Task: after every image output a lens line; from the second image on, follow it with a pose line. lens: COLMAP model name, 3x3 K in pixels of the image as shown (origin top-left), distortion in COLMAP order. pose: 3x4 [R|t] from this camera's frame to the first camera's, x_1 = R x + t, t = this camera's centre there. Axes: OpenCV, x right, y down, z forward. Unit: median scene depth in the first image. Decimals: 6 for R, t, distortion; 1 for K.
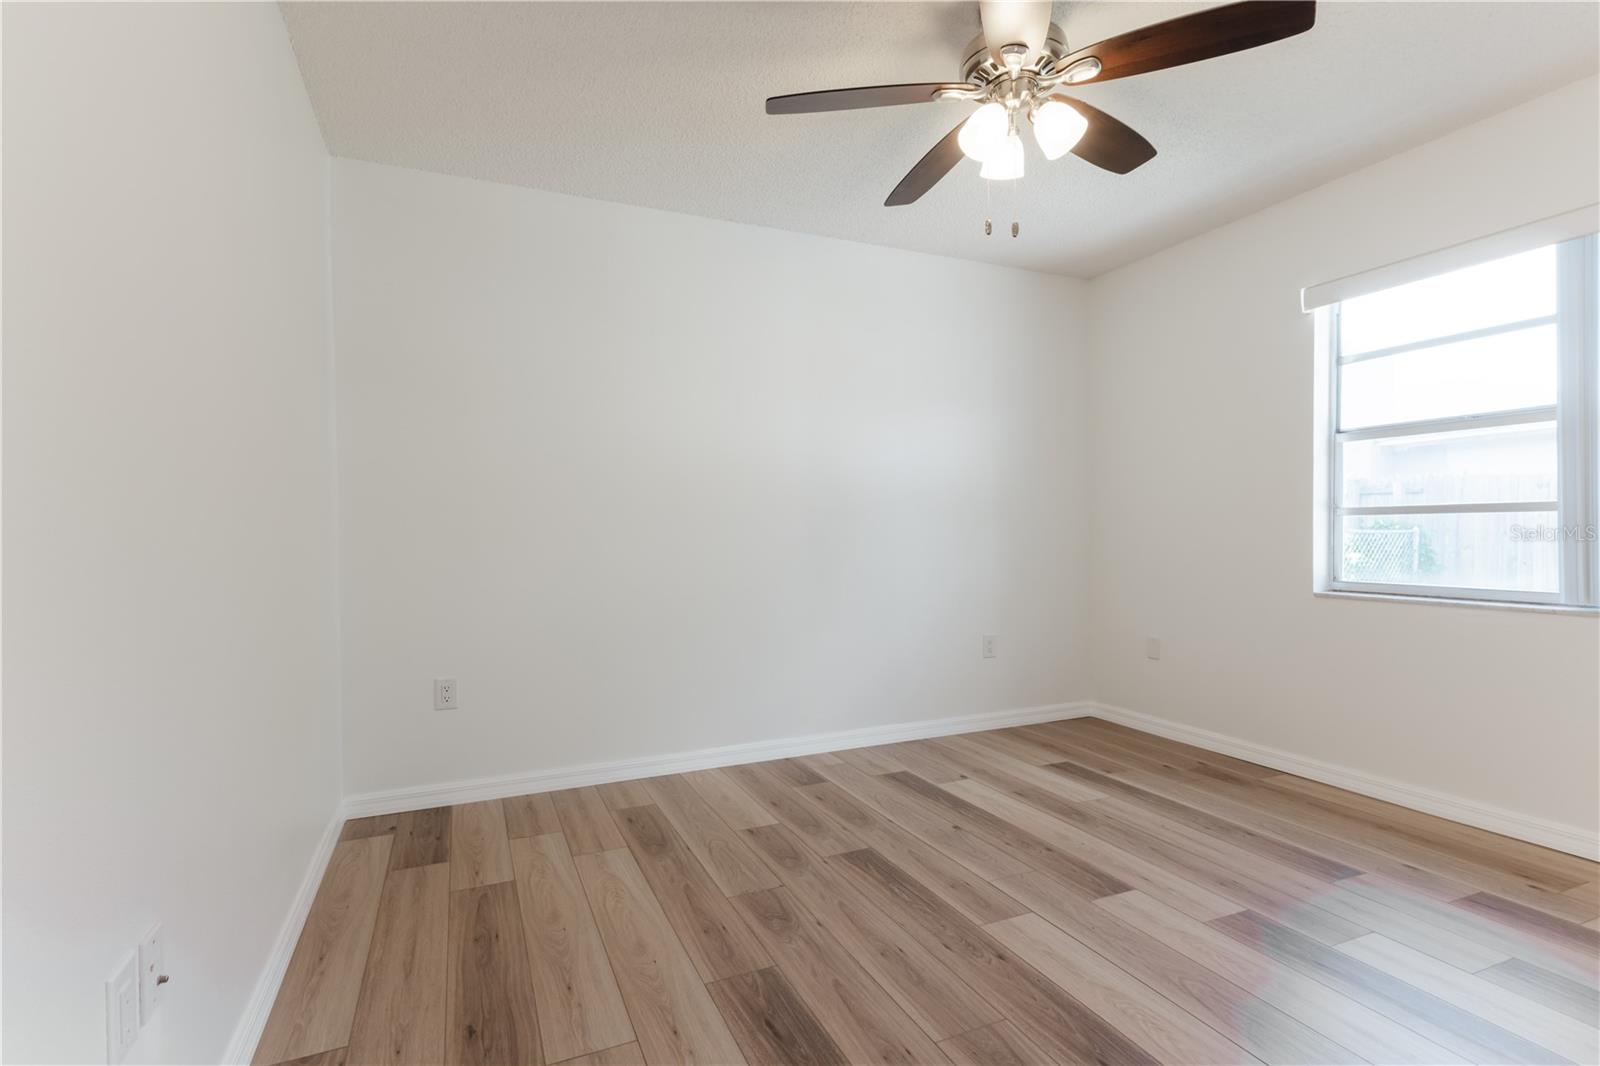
lens RADIAL K [[767.2, 0, 800.0], [0, 767.2, 533.0], [0, 0, 1]] dist [0.000694, -0.000575]
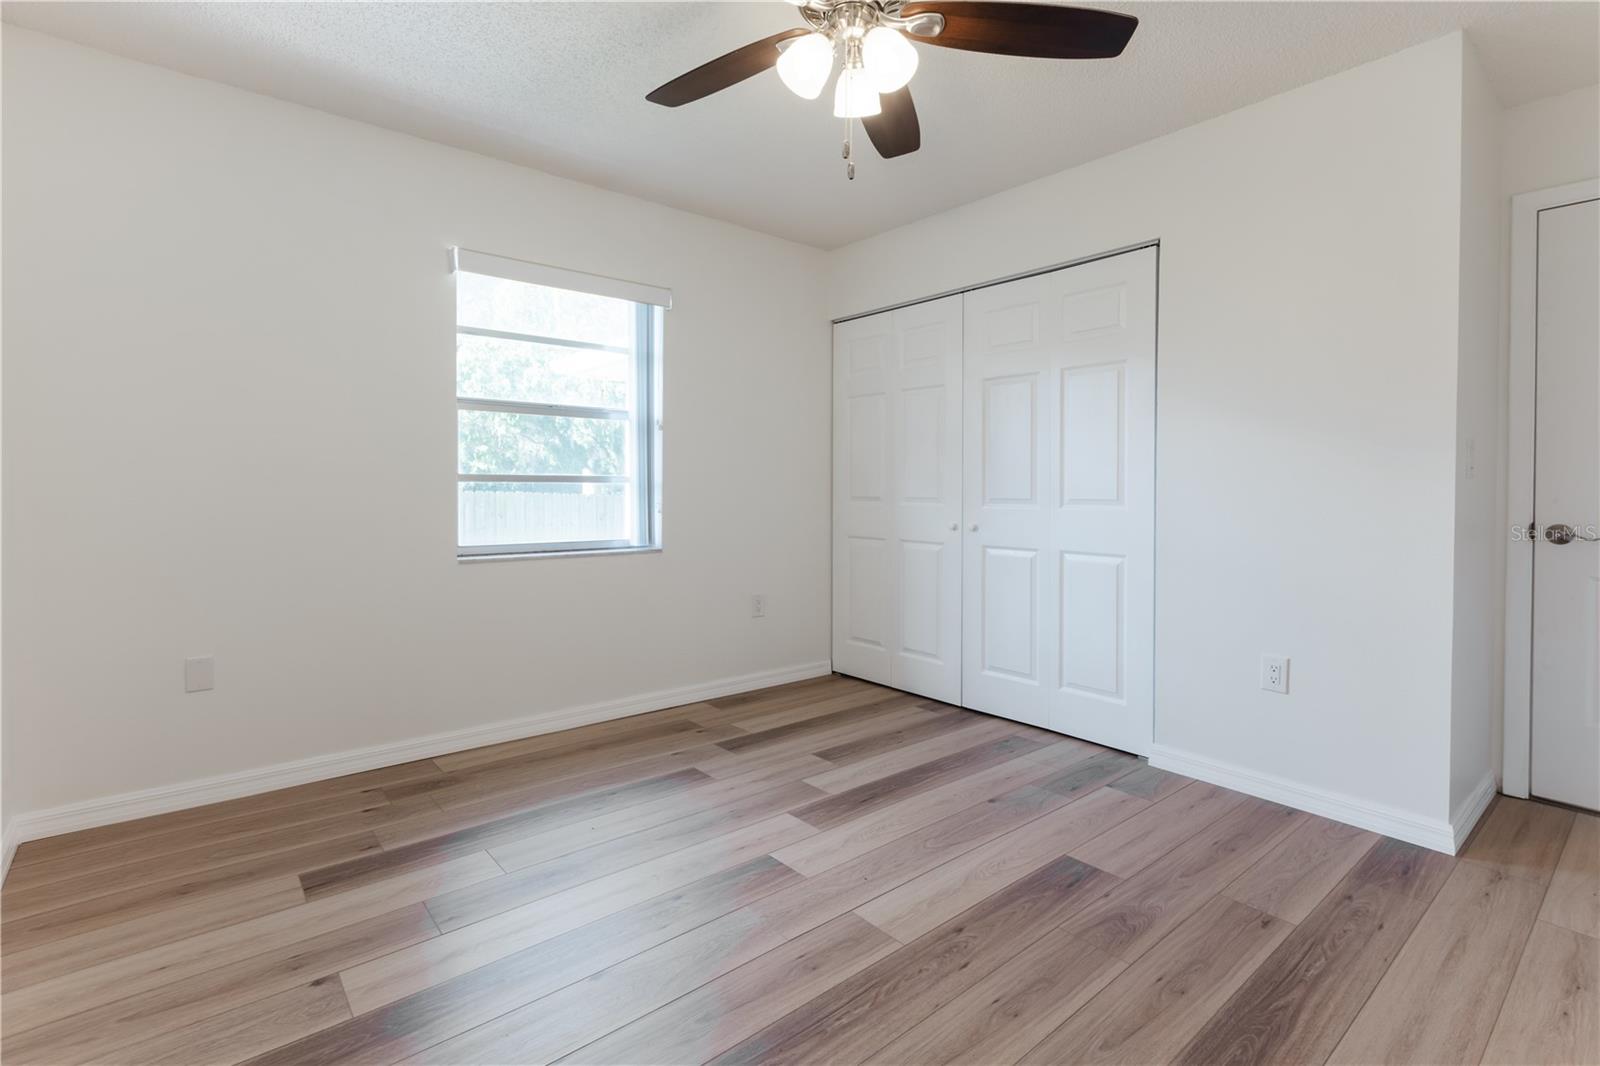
lens RADIAL K [[726.9, 0, 800.0], [0, 726.9, 533.0], [0, 0, 1]] dist [0.001595, -0.001258]
pose [[-0.260822, -0.053752, 0.963889, -0.454913], [-0.002598, 0.998484, 0.054979, -0.011458], [-0.965383, 0.011836, -0.260566, 1.154290]]
